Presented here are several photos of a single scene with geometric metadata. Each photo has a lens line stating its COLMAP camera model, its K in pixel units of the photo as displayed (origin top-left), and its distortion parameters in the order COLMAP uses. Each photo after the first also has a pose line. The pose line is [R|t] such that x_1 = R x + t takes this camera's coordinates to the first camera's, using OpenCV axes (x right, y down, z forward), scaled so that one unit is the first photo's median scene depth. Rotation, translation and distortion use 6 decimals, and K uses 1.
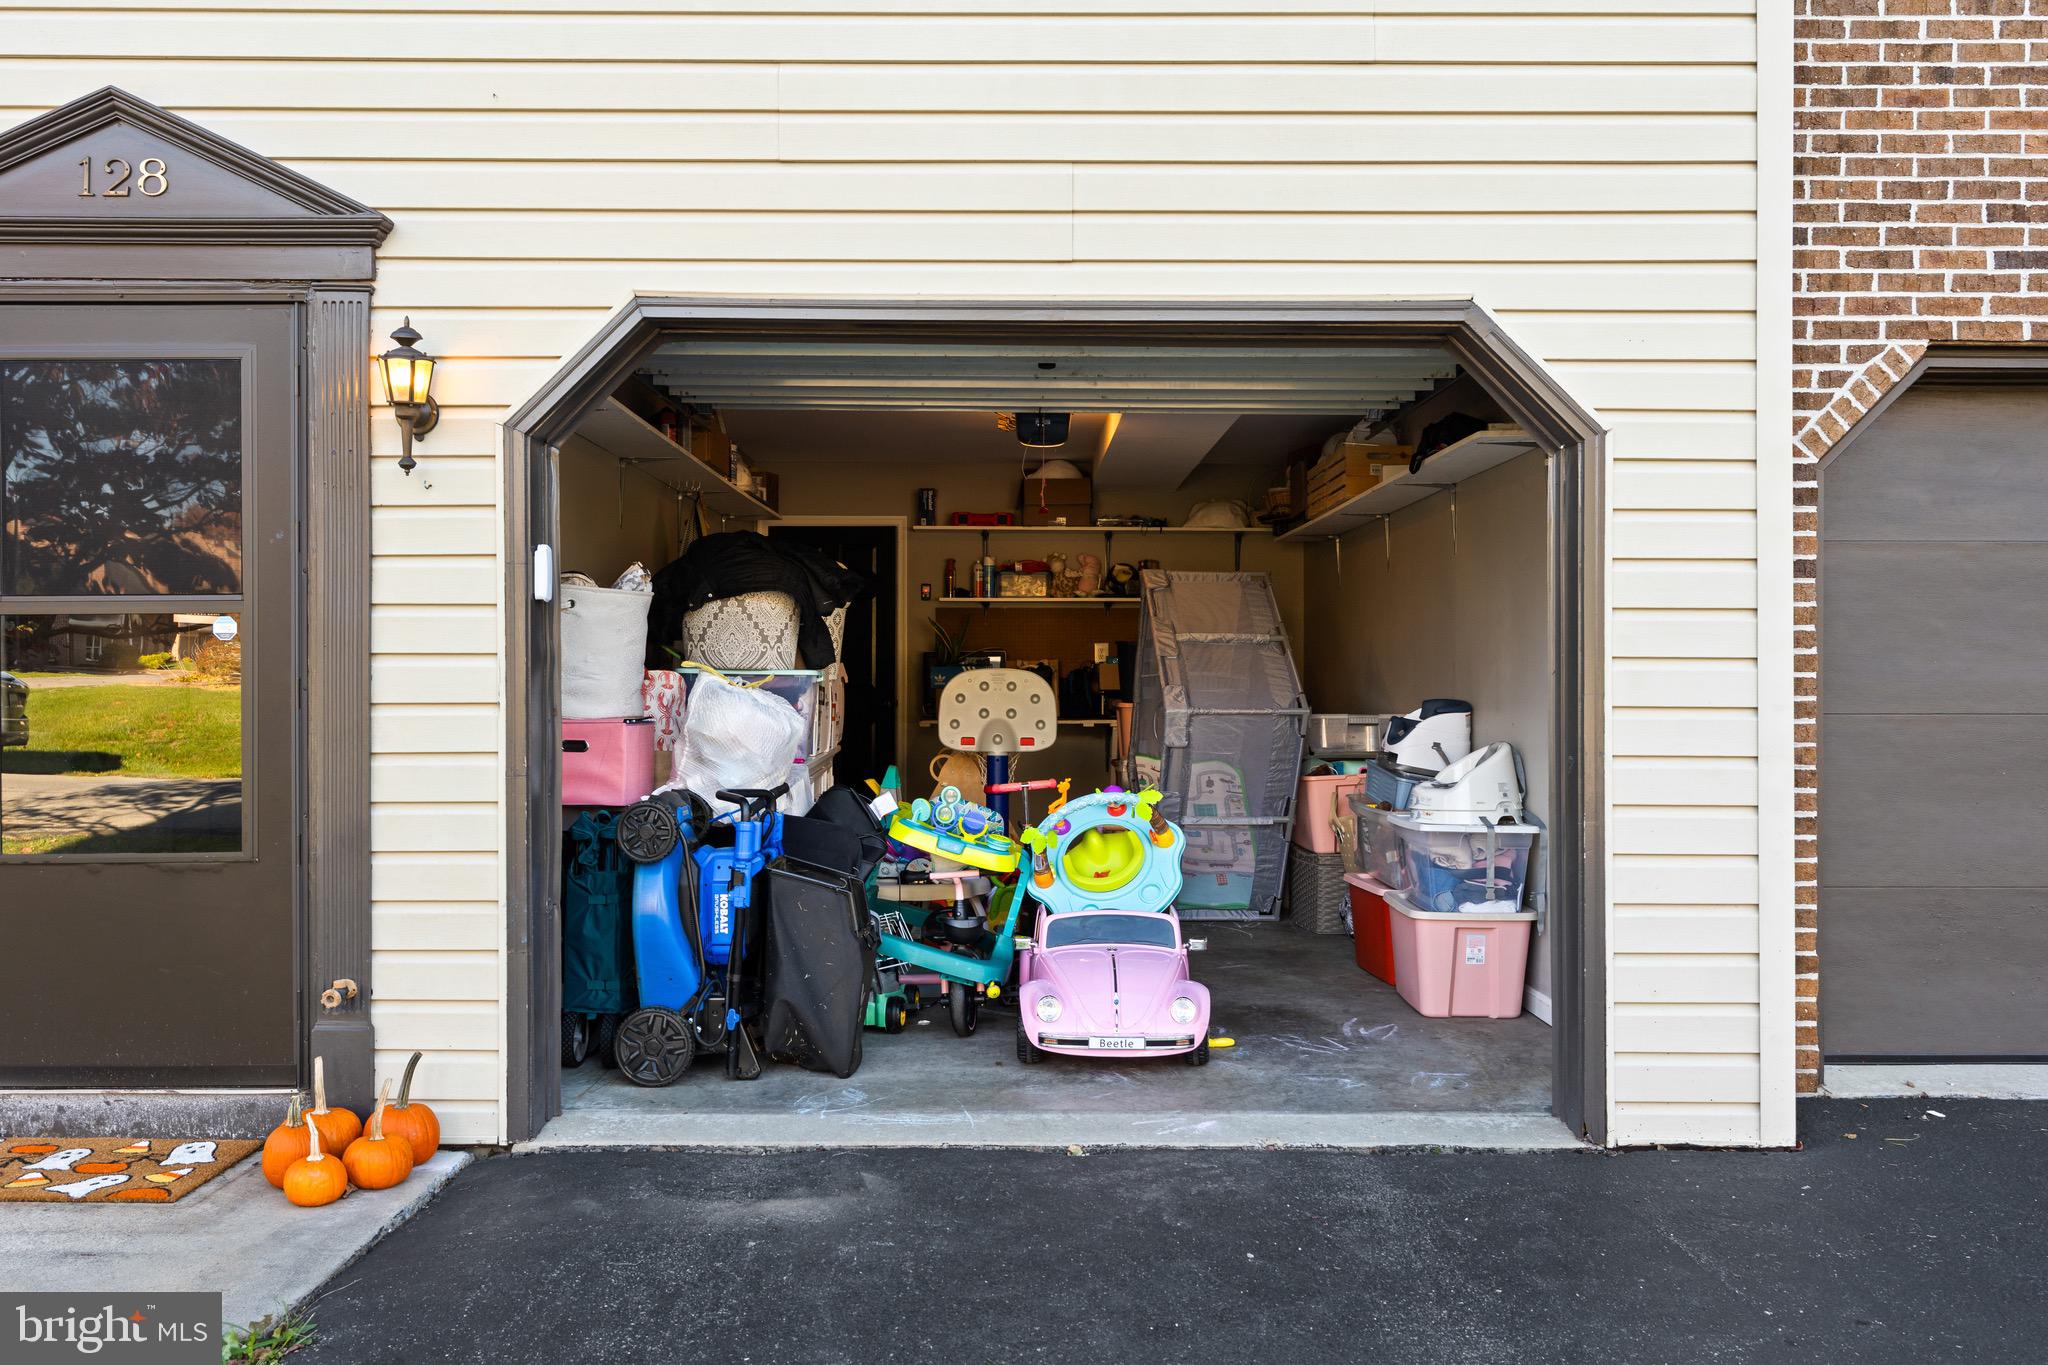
lens RADIAL K [[1602.1, 0, 1032.4], [0, 1602.1, 681.9], [0, 0, 1]] dist [0.006404, 0.004656]
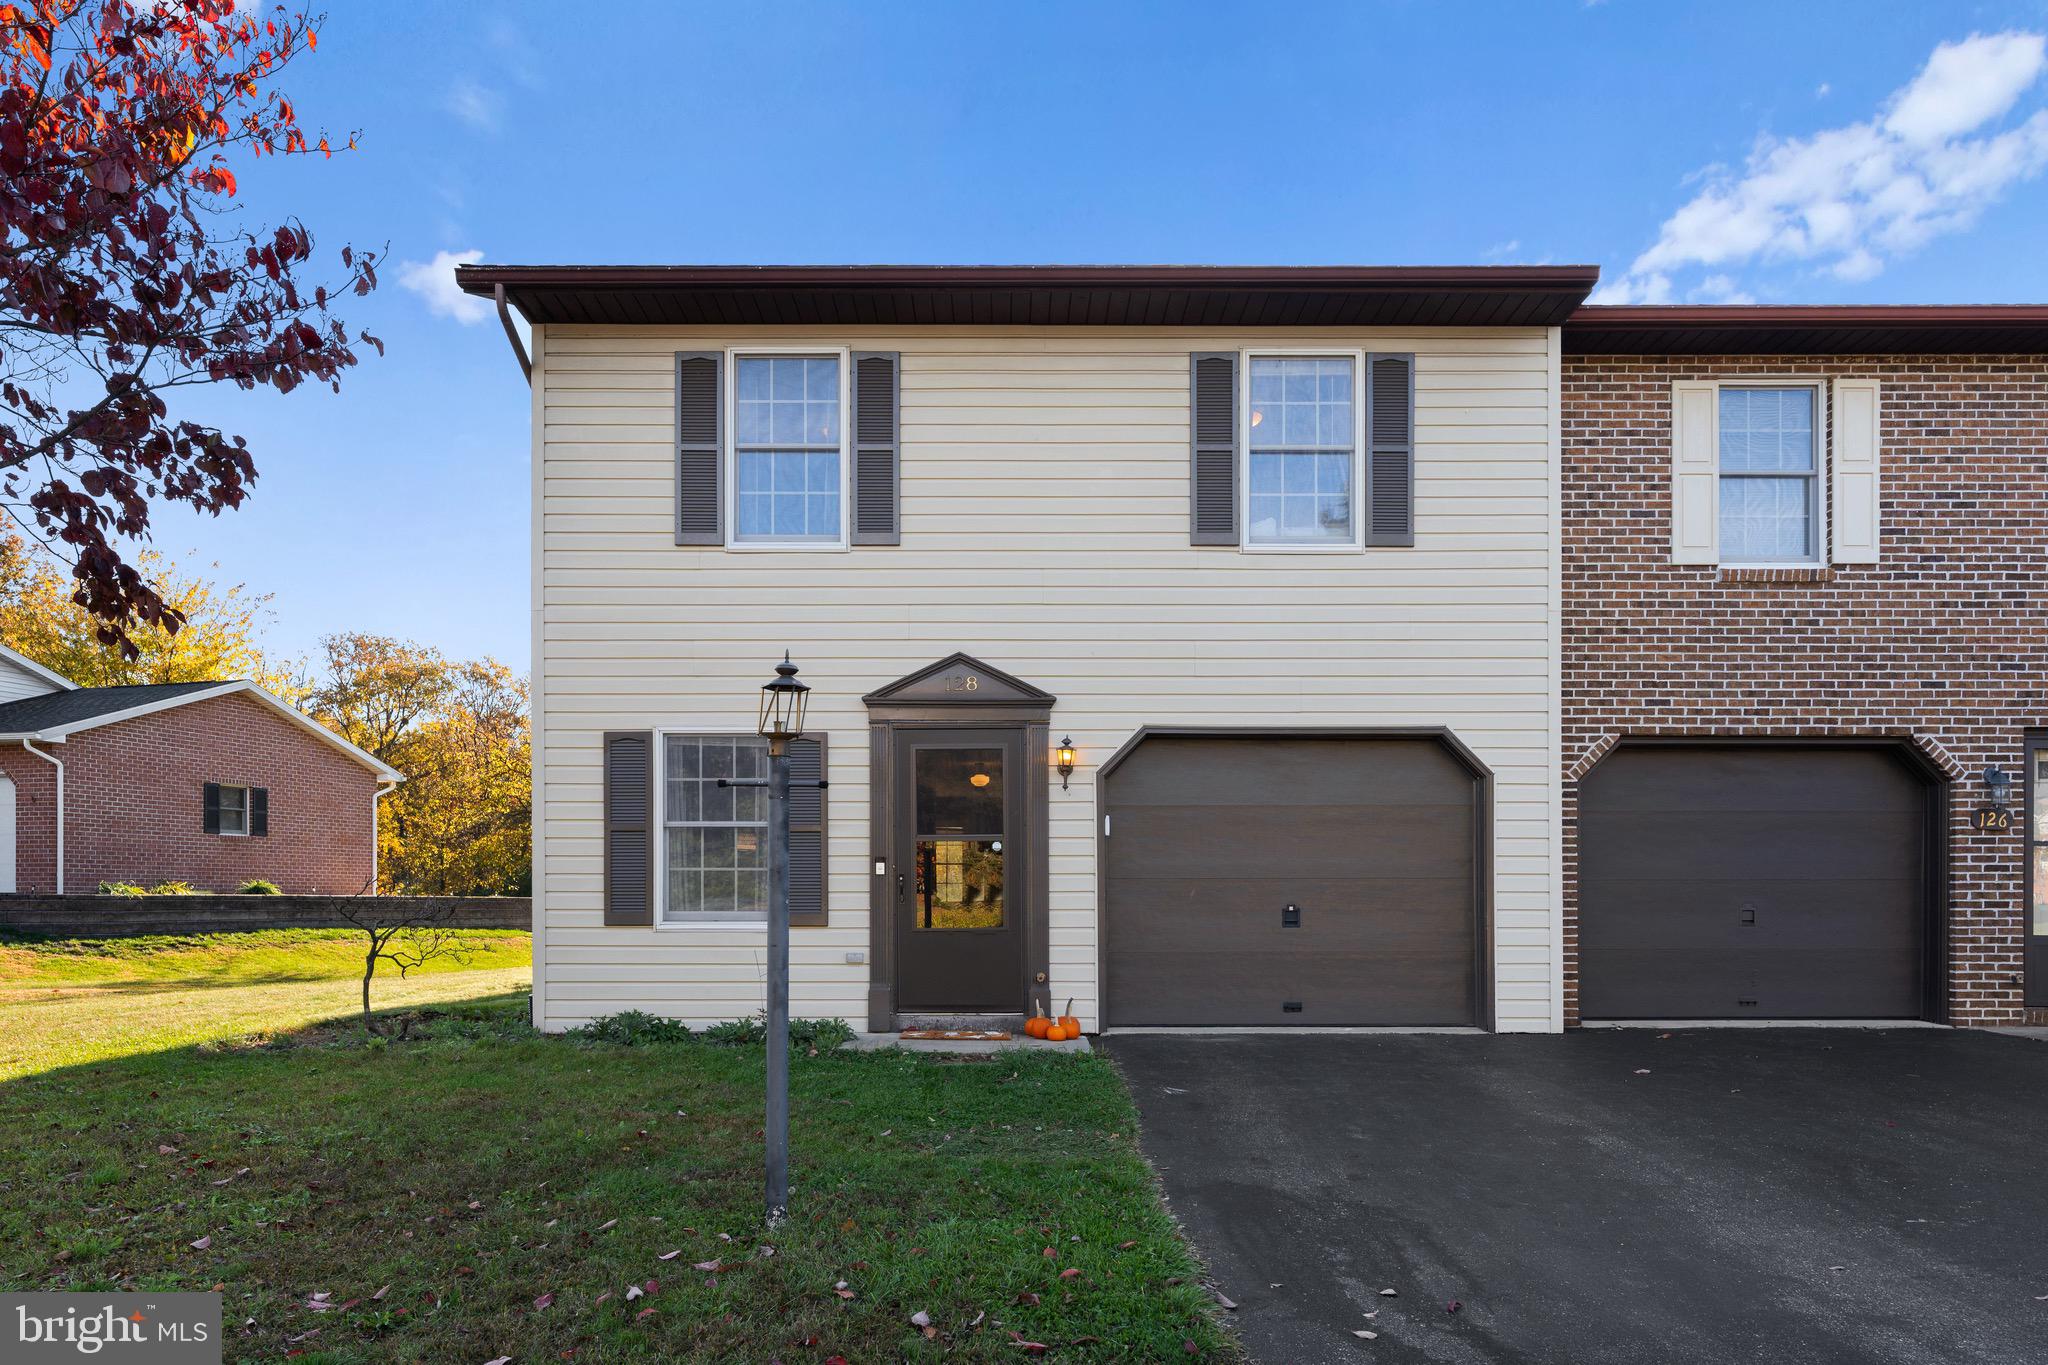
lens RADIAL K [[1350.9, 0, 1052.2], [0, 1350.9, 891.7], [0, 0, 1]] dist [-0.002832, -0.000664]
pose [[0.999927, -0.002072, 0.011929, -0.429601], [0.002058, 0.999997, 0.001179, 0.041628], [-0.011931, -0.001155, 0.999928, -1.308582]]
